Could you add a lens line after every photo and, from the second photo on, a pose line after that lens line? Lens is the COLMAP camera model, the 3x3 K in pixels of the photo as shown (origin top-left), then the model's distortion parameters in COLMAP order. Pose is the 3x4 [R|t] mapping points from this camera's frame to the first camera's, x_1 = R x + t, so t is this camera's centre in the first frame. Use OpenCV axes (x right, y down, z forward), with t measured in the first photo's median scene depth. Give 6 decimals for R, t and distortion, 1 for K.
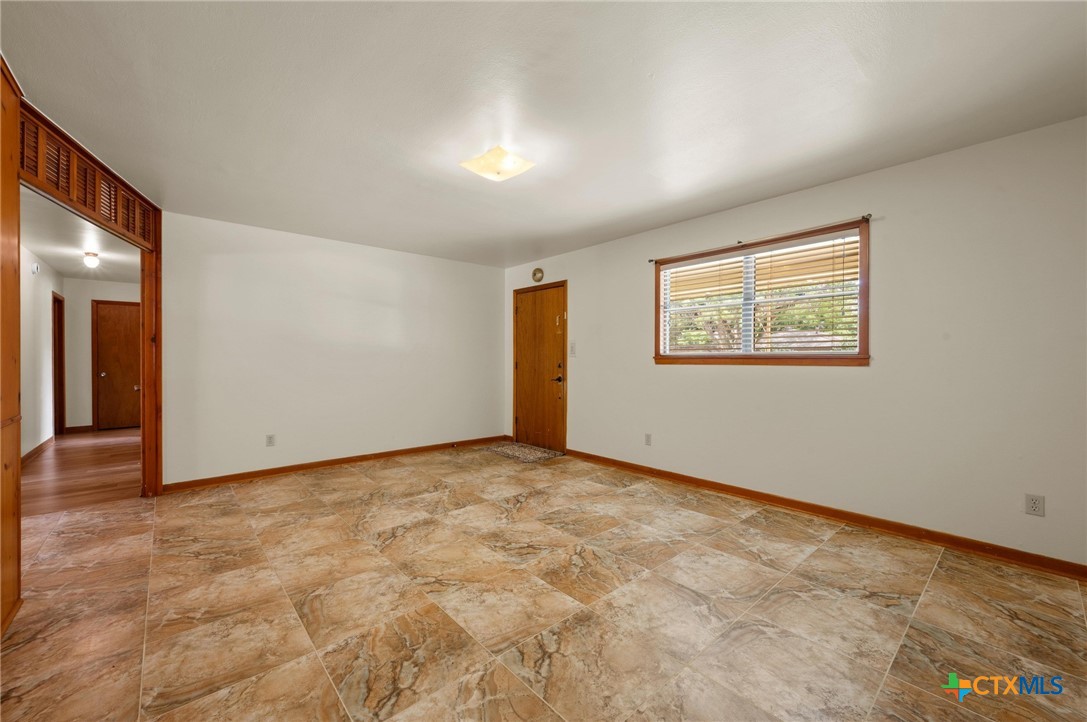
lens RADIAL K [[429.6, 0, 546.8], [0, 429.6, 362.3], [0, 0, 1]] dist [0.002670, 0.000166]
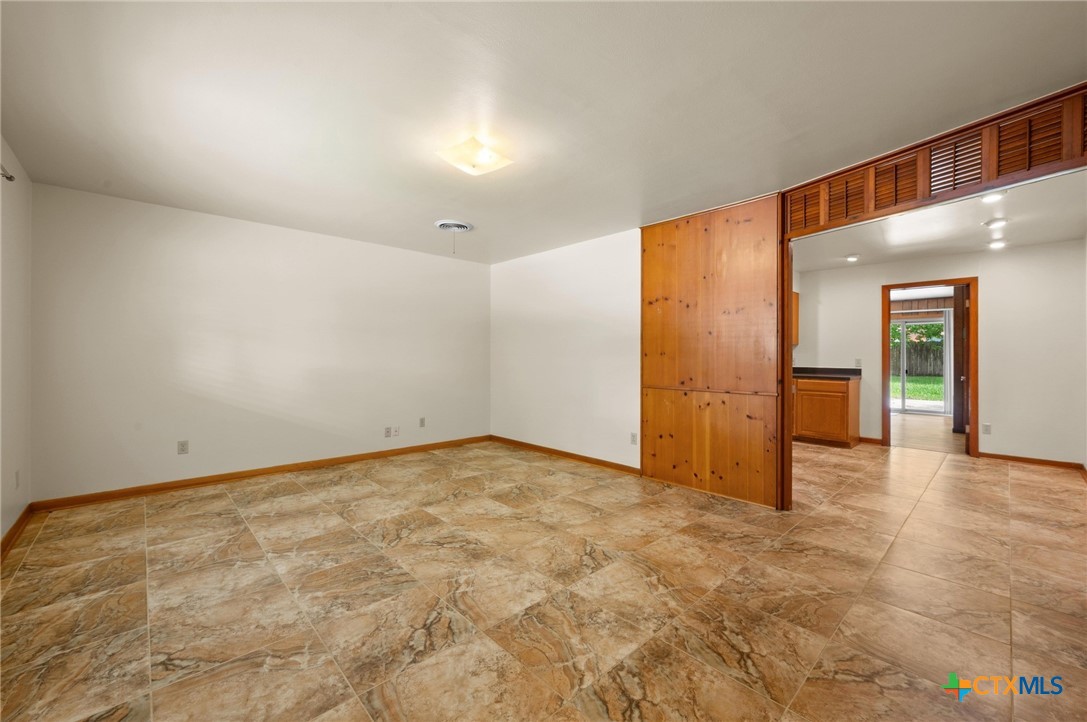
lens RADIAL K [[429.6, 0, 546.8], [0, 429.6, 362.3], [0, 0, 1]] dist [0.002670, 0.000166]
pose [[-0.999649, -0.001764, -0.026419, -0.242952], [-0.002406, 0.999702, 0.024280, -0.018851], [0.026368, 0.024335, -0.999356, 1.887503]]
